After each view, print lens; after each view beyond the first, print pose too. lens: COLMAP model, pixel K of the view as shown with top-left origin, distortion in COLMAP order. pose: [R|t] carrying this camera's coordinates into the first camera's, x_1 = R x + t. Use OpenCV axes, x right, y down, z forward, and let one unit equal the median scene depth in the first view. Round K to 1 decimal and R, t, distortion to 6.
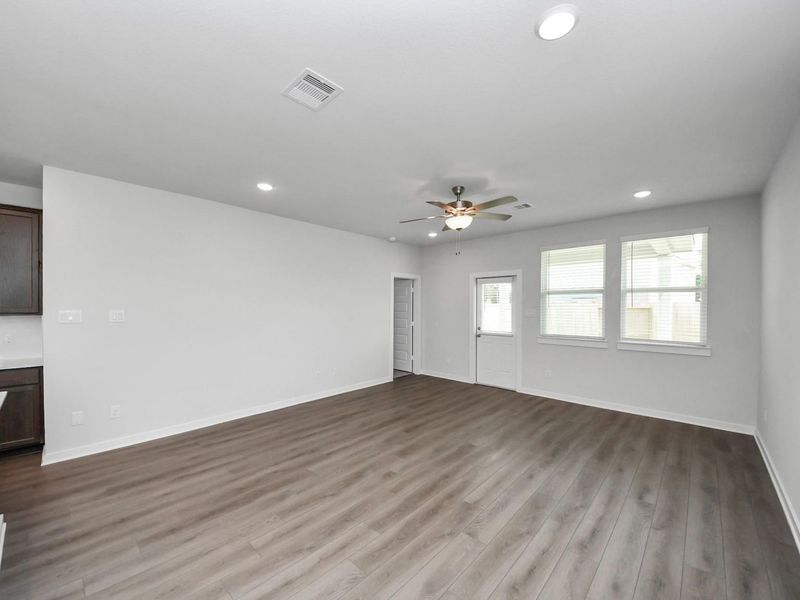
lens RADIAL K [[326.3, 0, 389.0], [0, 326.3, 308.7], [0, 0, 1]] dist [0.015197, -0.001982]
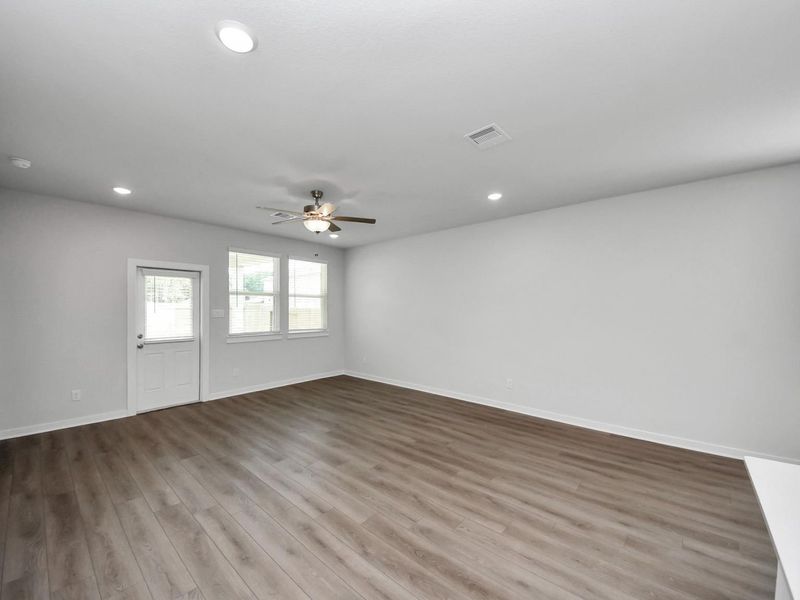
lens RADIAL K [[326.3, 0, 399.8], [0, 326.3, 306.1], [0, 0, 1]] dist [0.015197, -0.001982]
pose [[-0.053215, 0.002879, 0.998579, -0.654020], [0.001413, 0.999995, -0.002808, -0.005219], [-0.998582, 0.001261, -0.053219, 0.616525]]
